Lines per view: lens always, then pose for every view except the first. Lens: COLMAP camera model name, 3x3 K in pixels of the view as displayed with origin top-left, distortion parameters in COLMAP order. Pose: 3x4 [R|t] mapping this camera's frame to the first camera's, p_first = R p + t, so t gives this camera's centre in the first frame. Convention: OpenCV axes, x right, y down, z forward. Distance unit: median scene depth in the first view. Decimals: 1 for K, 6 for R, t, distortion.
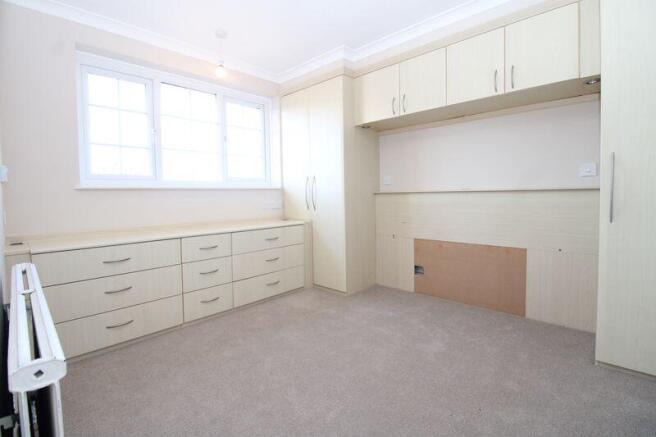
lens RADIAL K [[304.7, 0, 325.7], [0, 304.7, 207.9], [0, 0, 1]] dist [-0.029523, -0.000324]
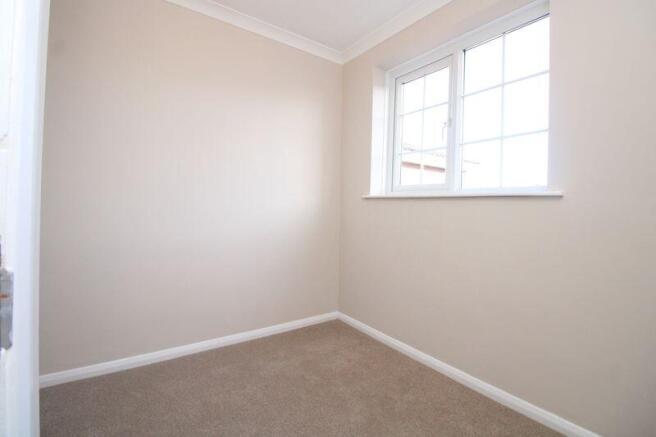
lens RADIAL K [[304.7, 0, 325.7], [0, 304.7, 207.9], [0, 0, 1]] dist [-0.029523, -0.000324]
pose [[-0.194757, 0.019667, -0.980654, 0.259598], [-0.060991, 0.997621, 0.032120, -0.044080], [0.978954, 0.066066, -0.193094, 0.883342]]
